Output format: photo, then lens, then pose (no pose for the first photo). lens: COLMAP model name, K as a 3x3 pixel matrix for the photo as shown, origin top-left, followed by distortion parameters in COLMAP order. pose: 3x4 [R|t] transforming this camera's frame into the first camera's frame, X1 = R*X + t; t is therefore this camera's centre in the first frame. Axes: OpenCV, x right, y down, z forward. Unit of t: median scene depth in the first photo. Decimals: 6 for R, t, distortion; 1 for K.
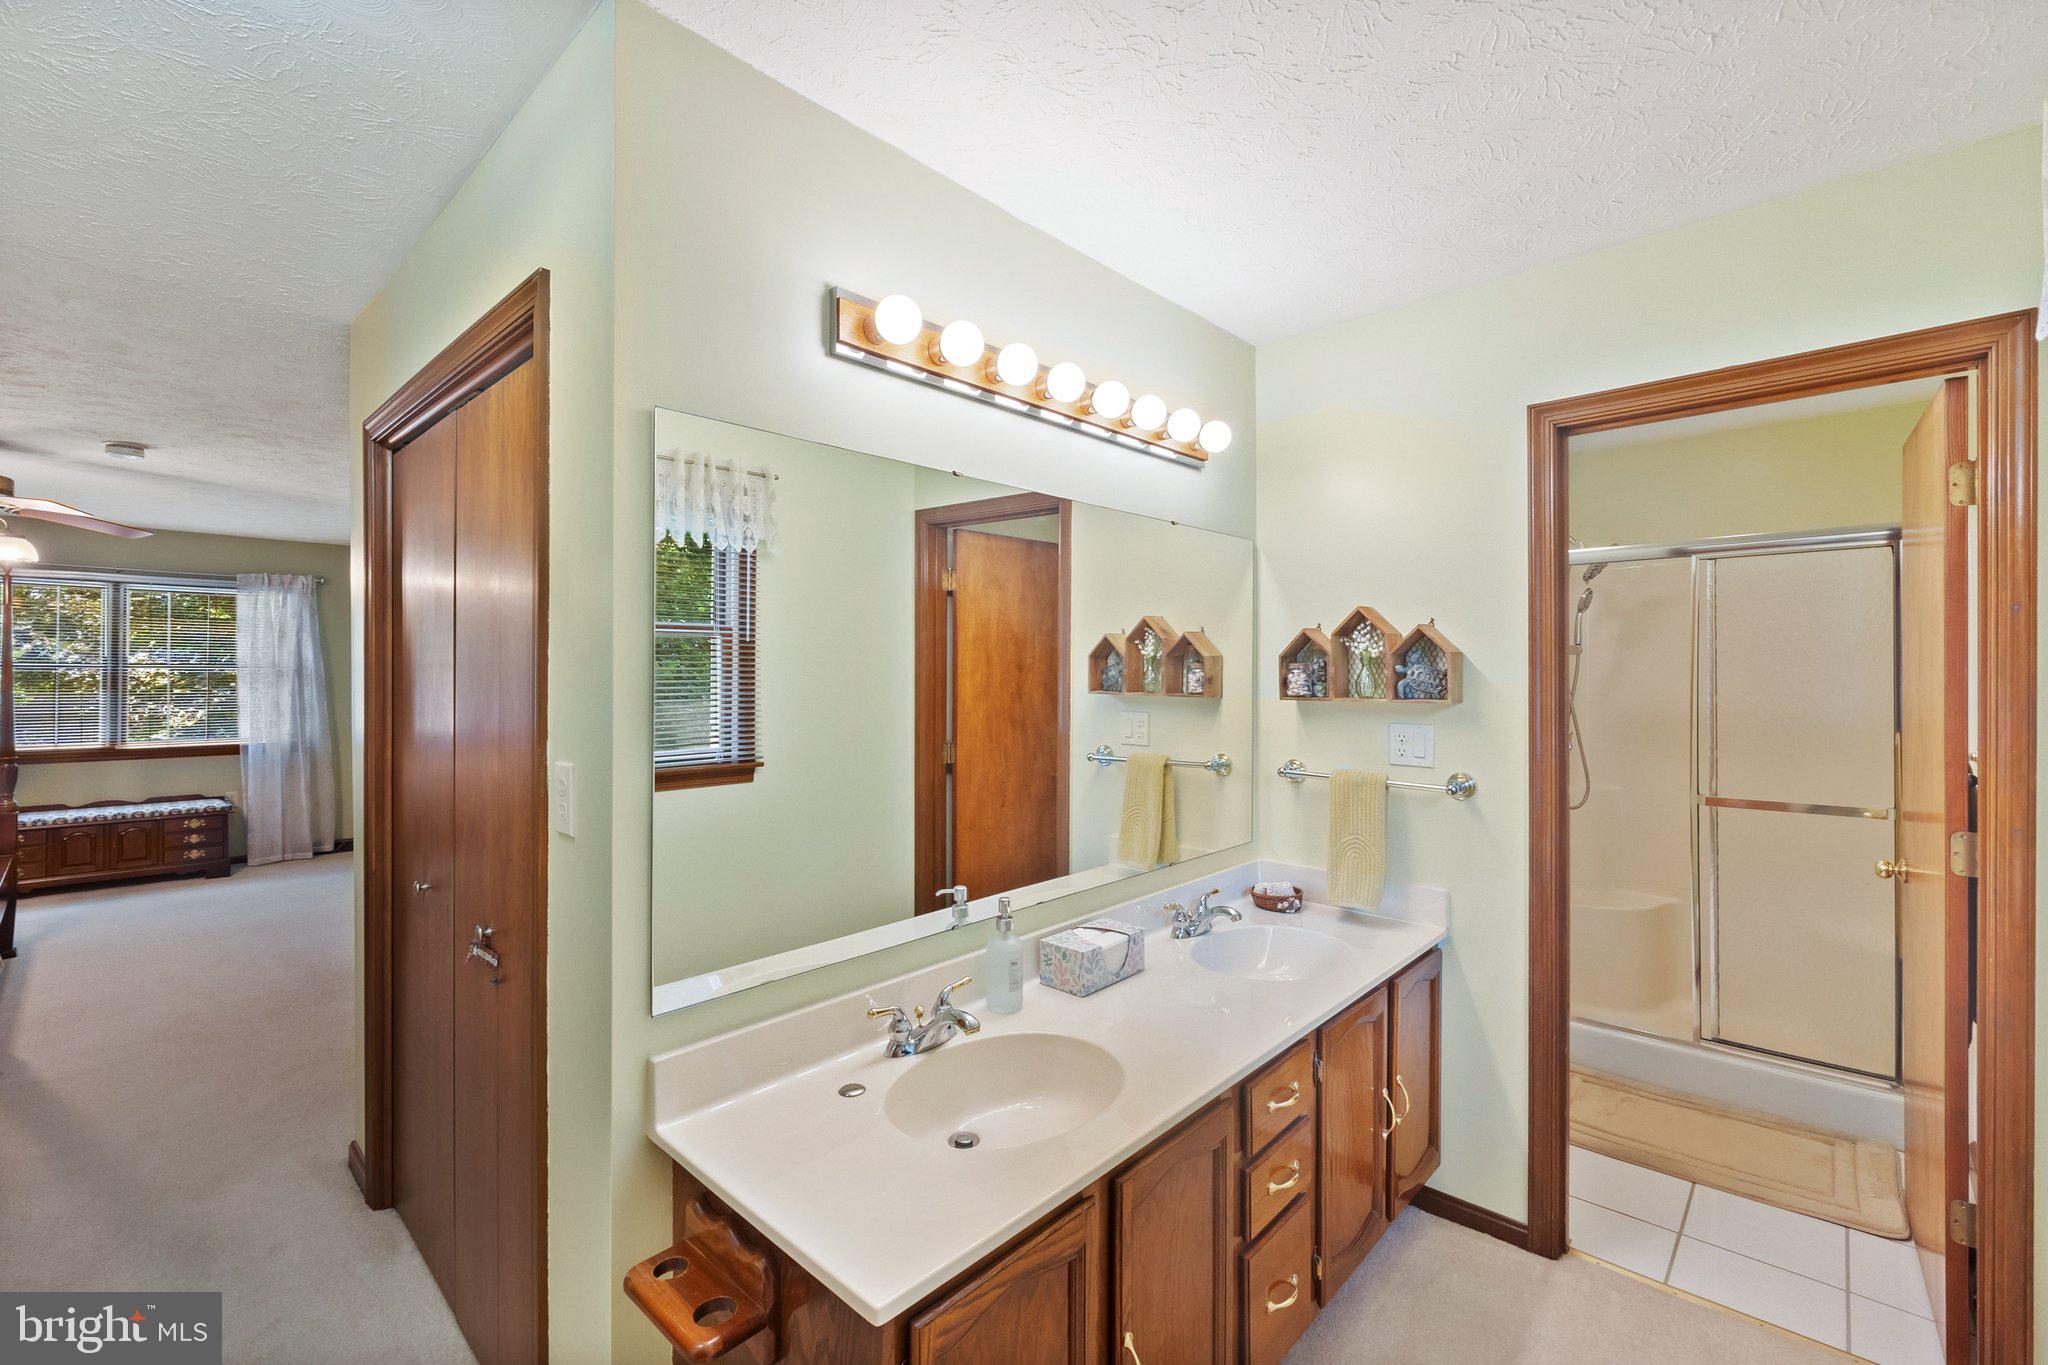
lens RADIAL K [[880.3, 0, 1023.3], [0, 880.3, 668.3], [0, 0, 1]] dist [-0.009228, 0.000939]
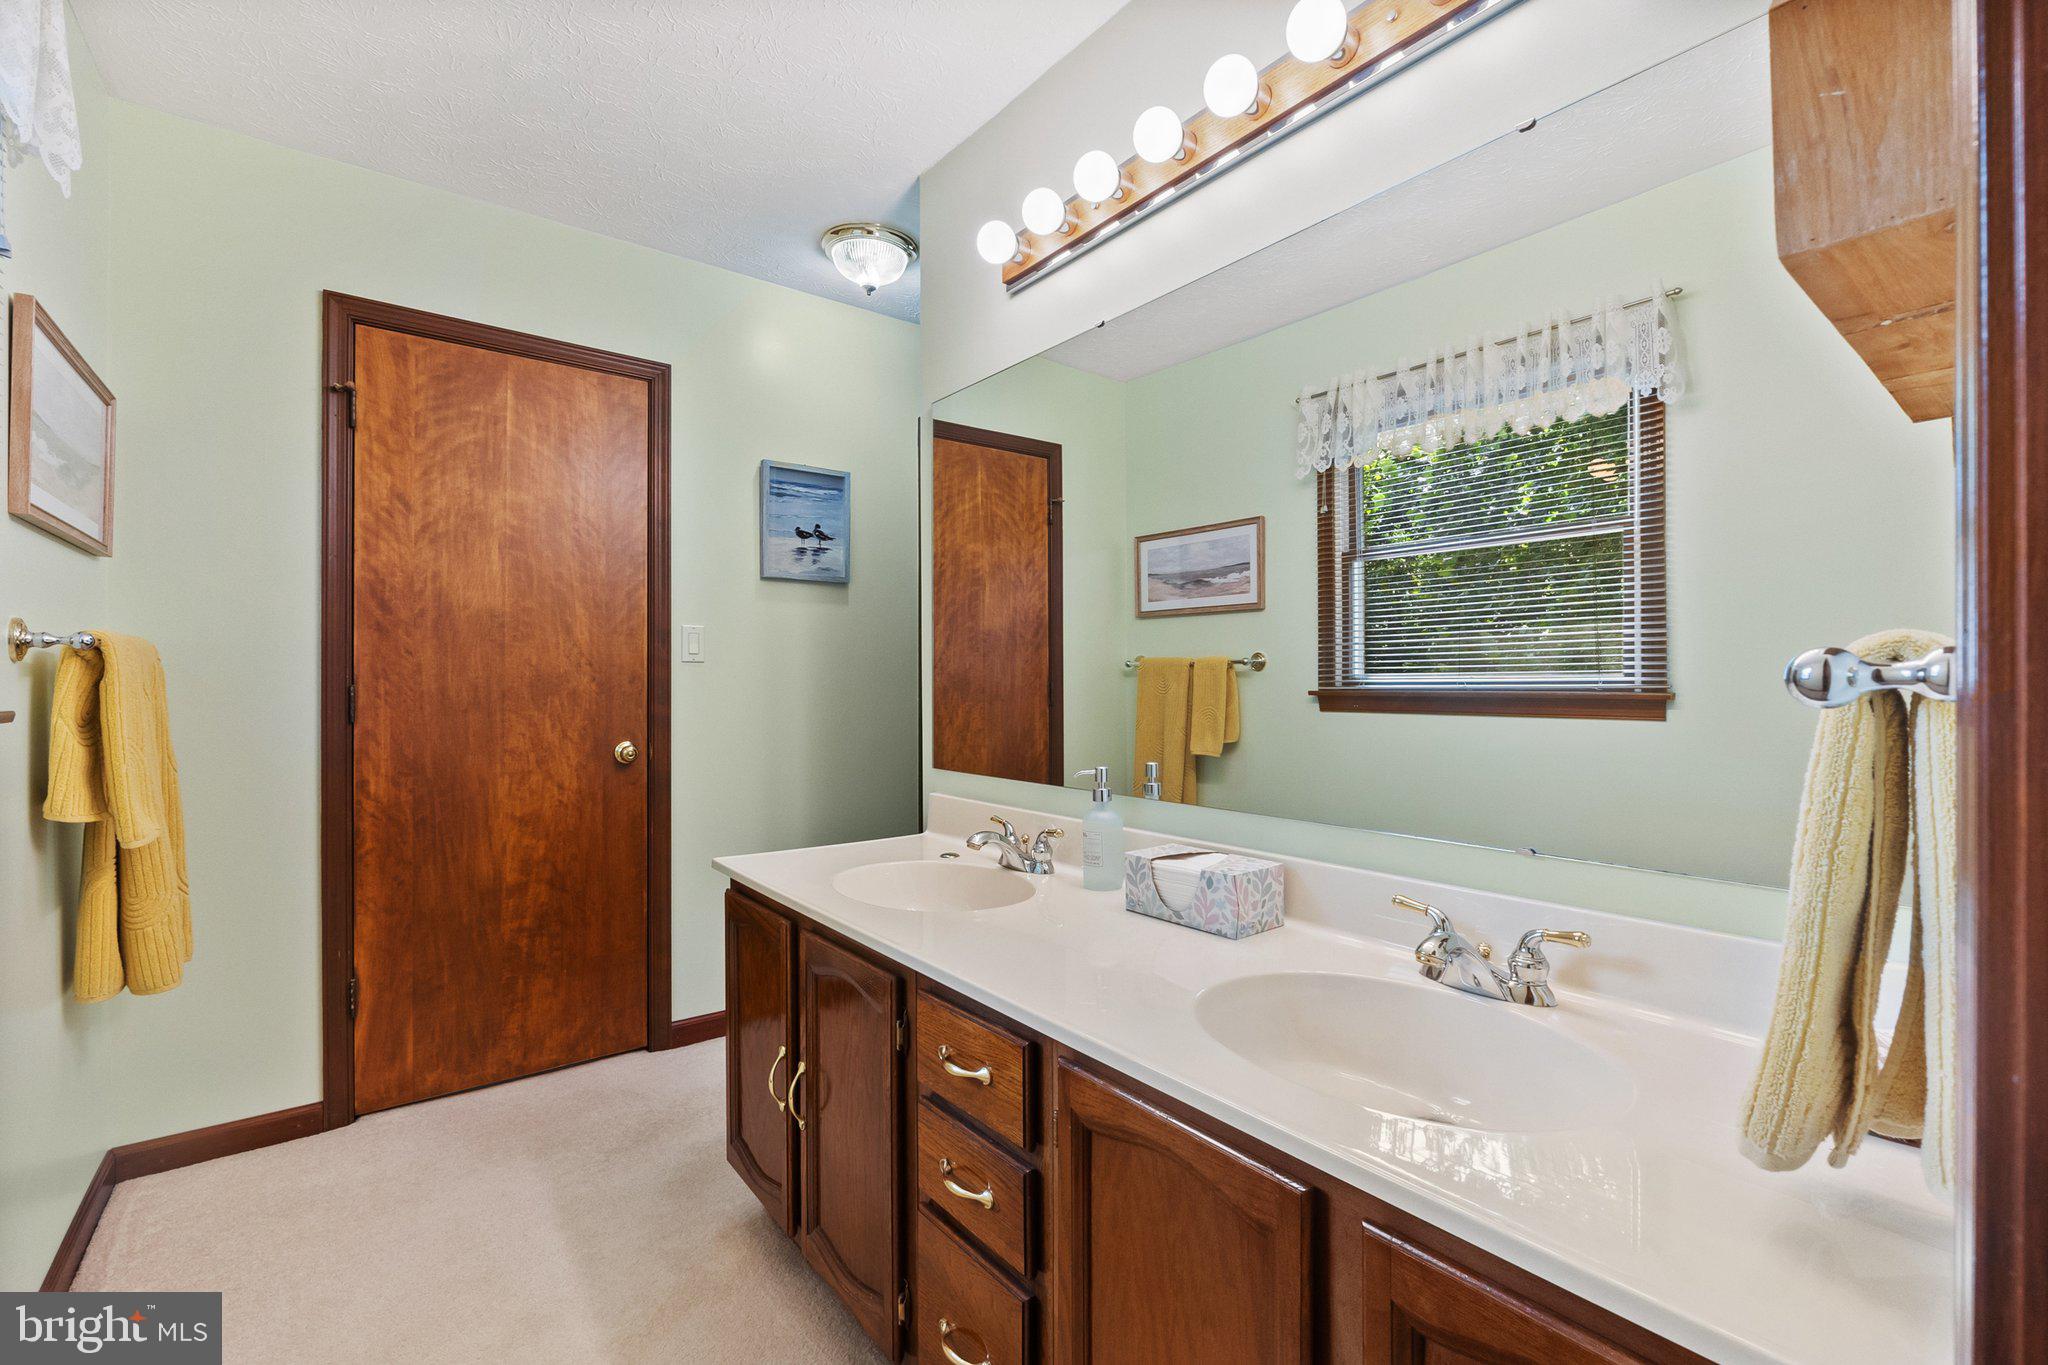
lens RADIAL K [[880.3, 0, 1028.4], [0, 880.3, 678.1], [0, 0, 1]] dist [-0.009228, 0.000939]
pose [[-0.165084, -0.004463, -0.986269, 0.646147], [0.005664, 0.999969, -0.005473, 0.124907], [0.986263, -0.006490, -0.165054, 0.776284]]
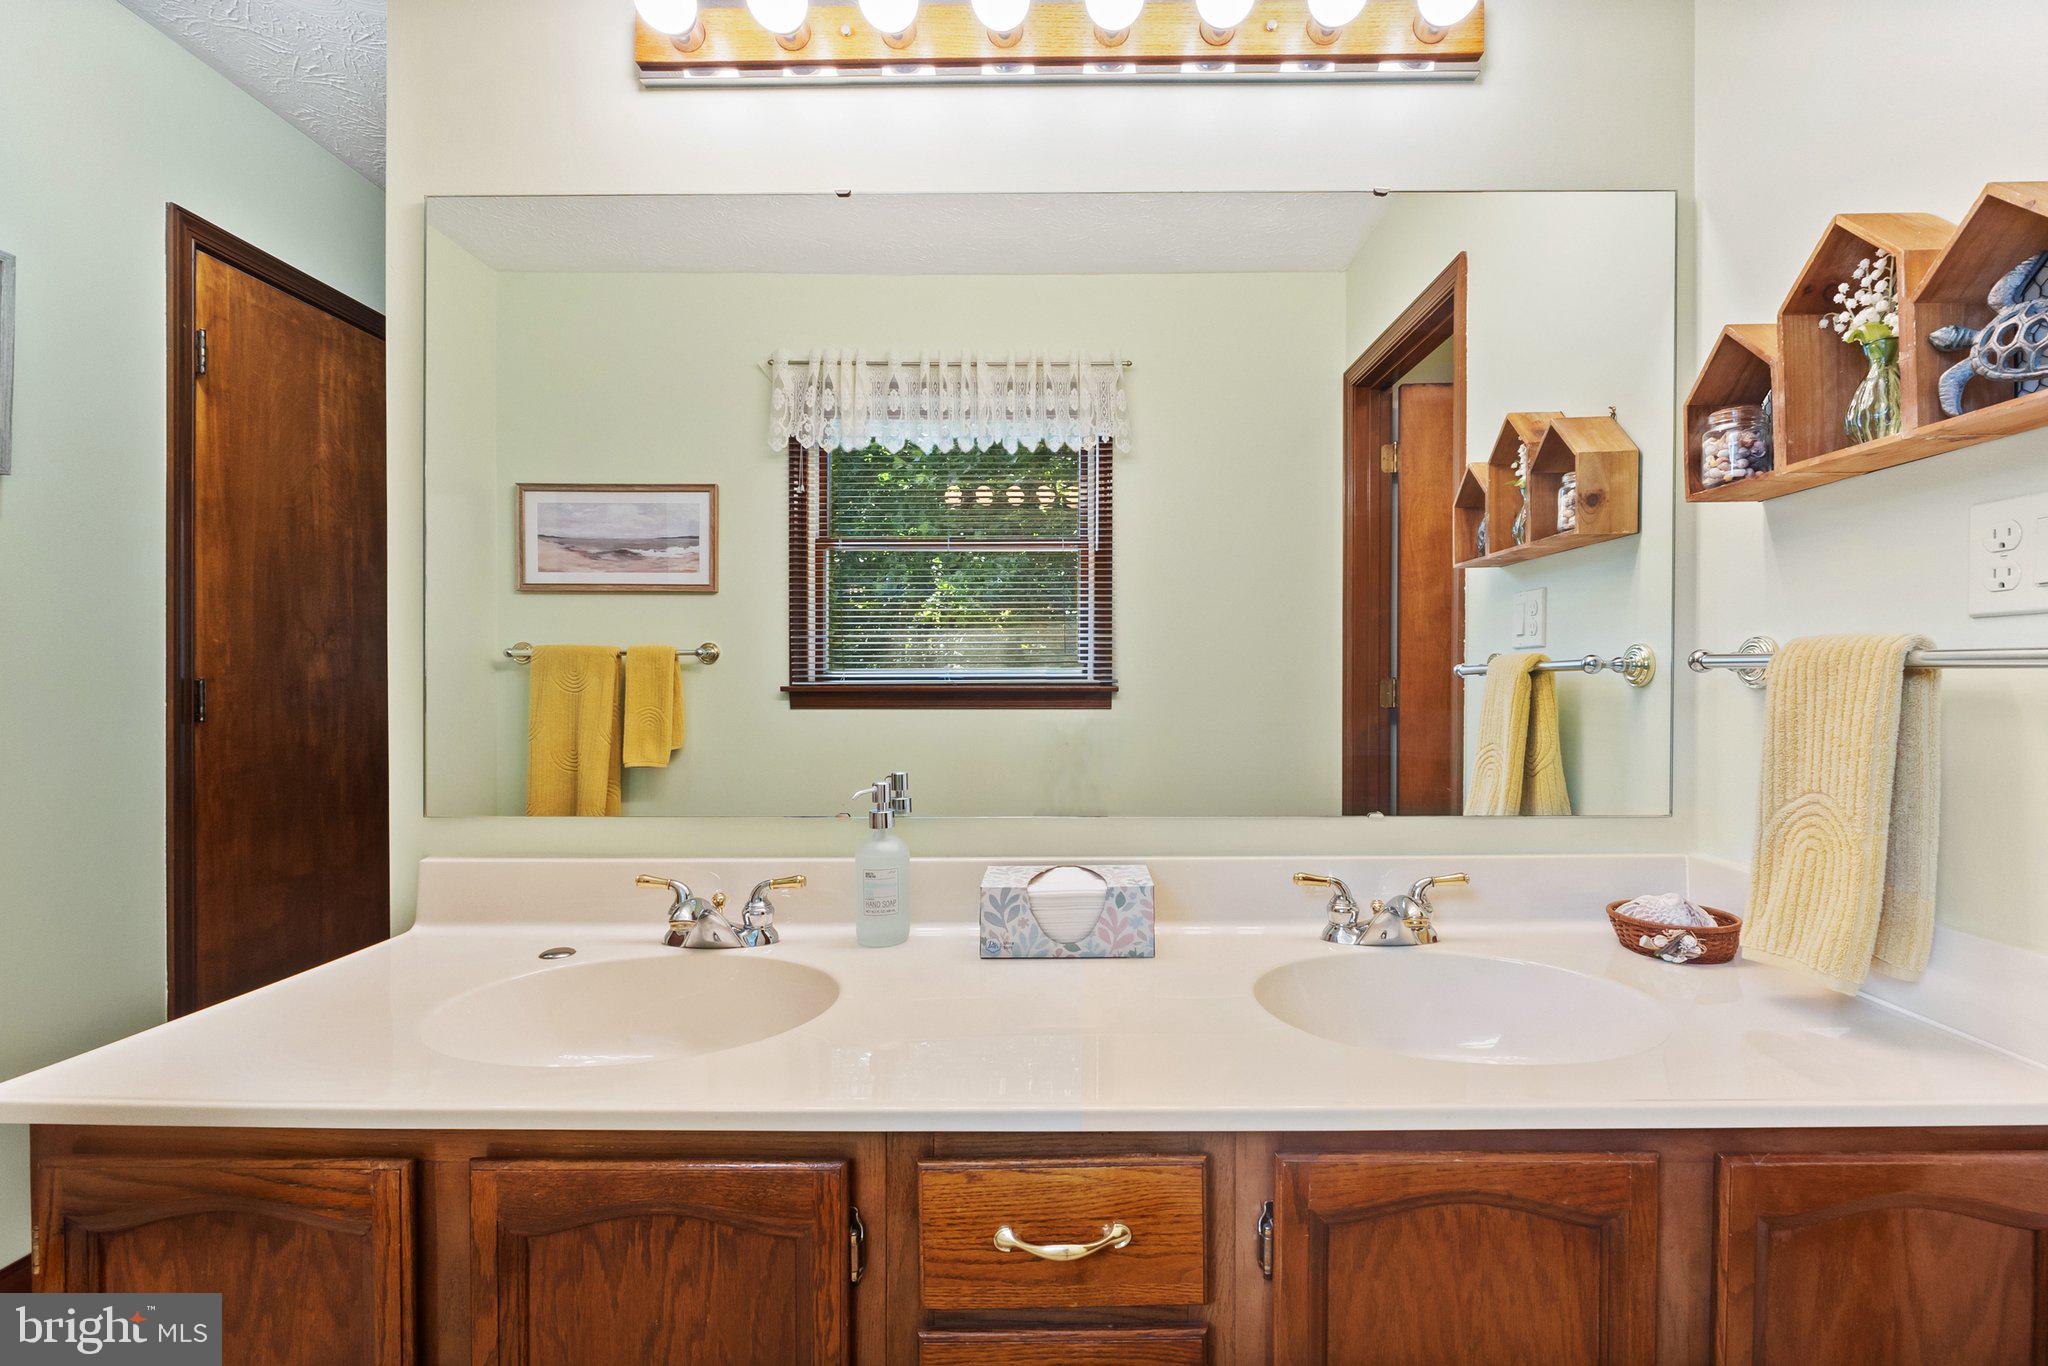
lens RADIAL K [[880.3, 0, 1043.9], [0, 880.3, 685.7], [0, 0, 1]] dist [-0.009228, 0.000939]
pose [[0.670664, 0.002455, -0.741757, 0.417188], [0.003946, 0.999969, 0.006877, 0.130652], [0.741750, -0.007539, 0.670634, 0.455952]]
